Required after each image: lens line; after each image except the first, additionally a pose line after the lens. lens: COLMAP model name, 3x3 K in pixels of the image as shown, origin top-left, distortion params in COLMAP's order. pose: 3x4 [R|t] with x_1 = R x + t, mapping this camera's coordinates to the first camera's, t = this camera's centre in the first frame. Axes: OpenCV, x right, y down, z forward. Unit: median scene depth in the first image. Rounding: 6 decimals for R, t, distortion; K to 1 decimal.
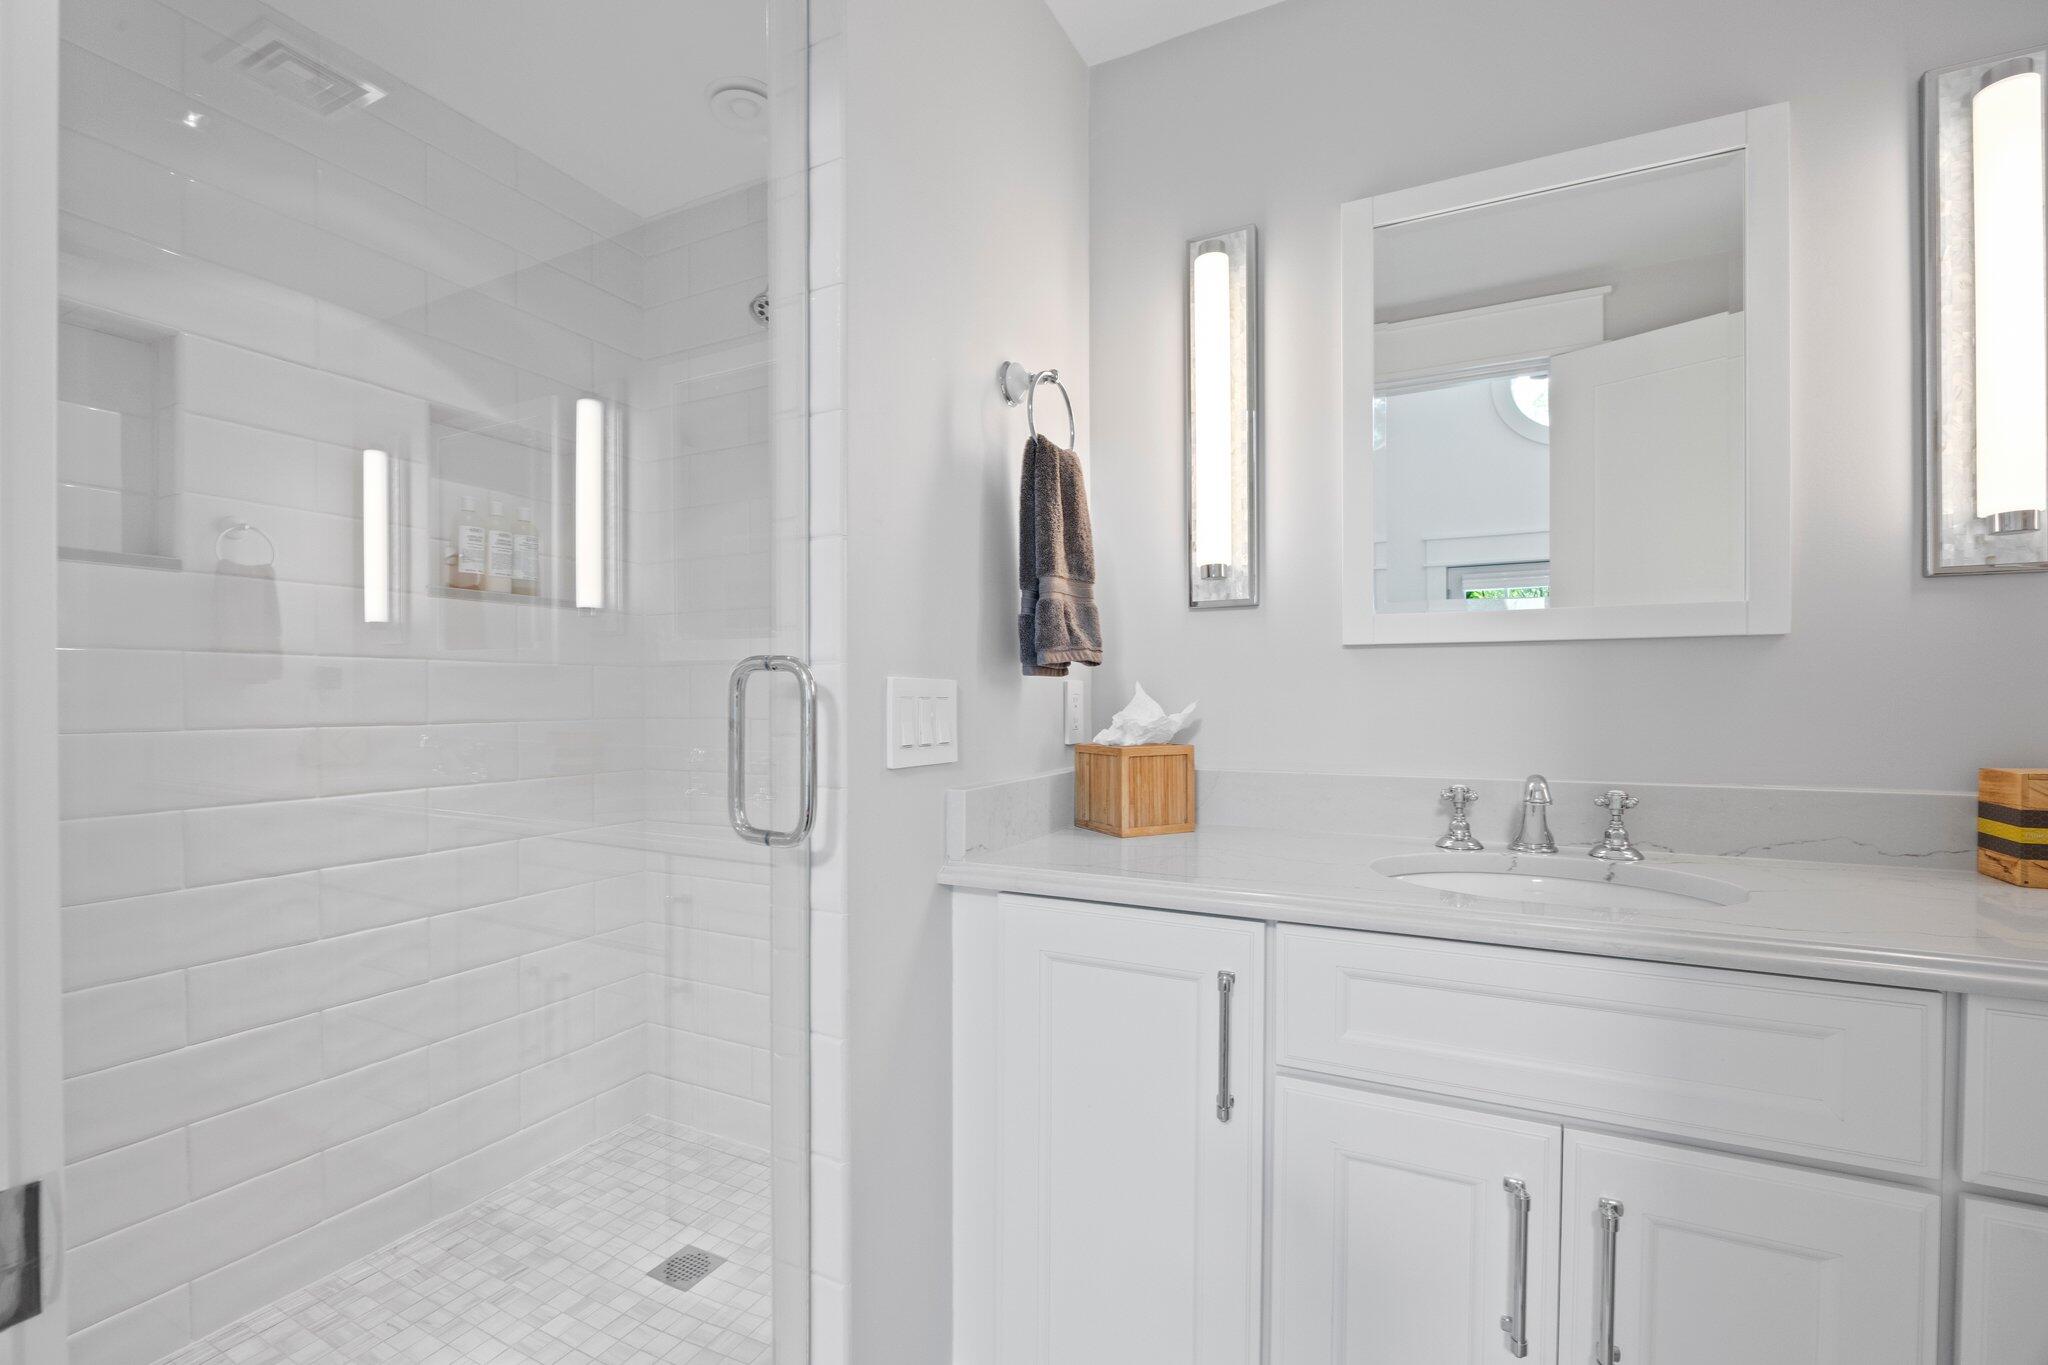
lens RADIAL K [[905.0, 0, 1018.9], [0, 905.0, 698.0], [0, 0, 1]] dist [-0.008209, 0.001144]
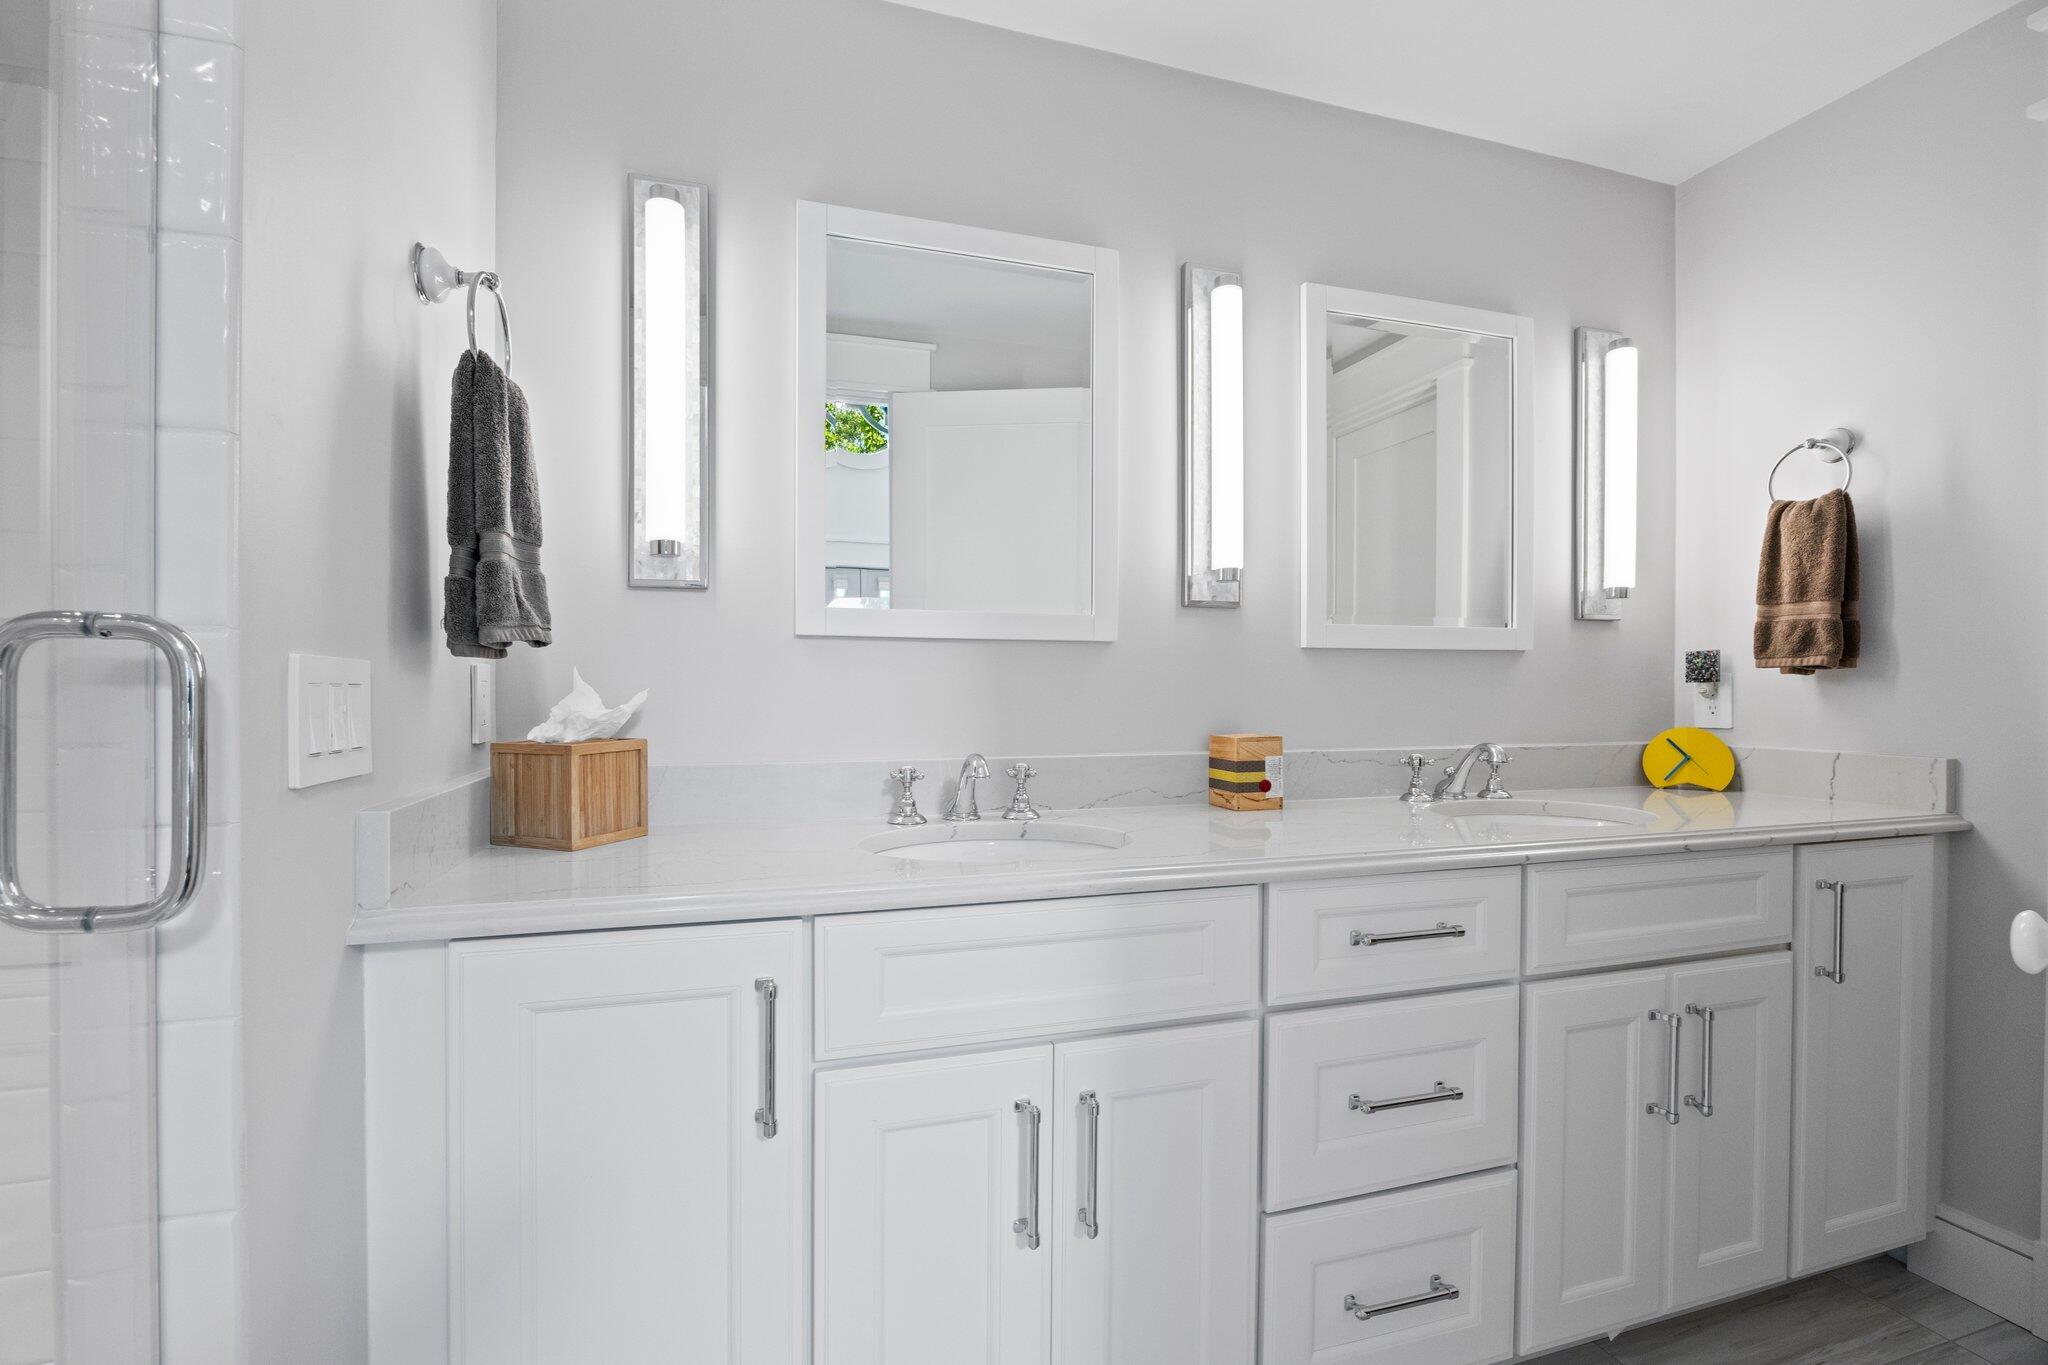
lens RADIAL K [[905.0, 0, 1004.6], [0, 905.0, 686.5], [0, 0, 1]] dist [-0.008209, 0.001144]
pose [[0.718722, 0.004724, 0.695281, -0.209936], [-0.003065, 0.999989, -0.003626, 0.002361], [-0.695291, 0.000475, 0.718728, 0.130597]]
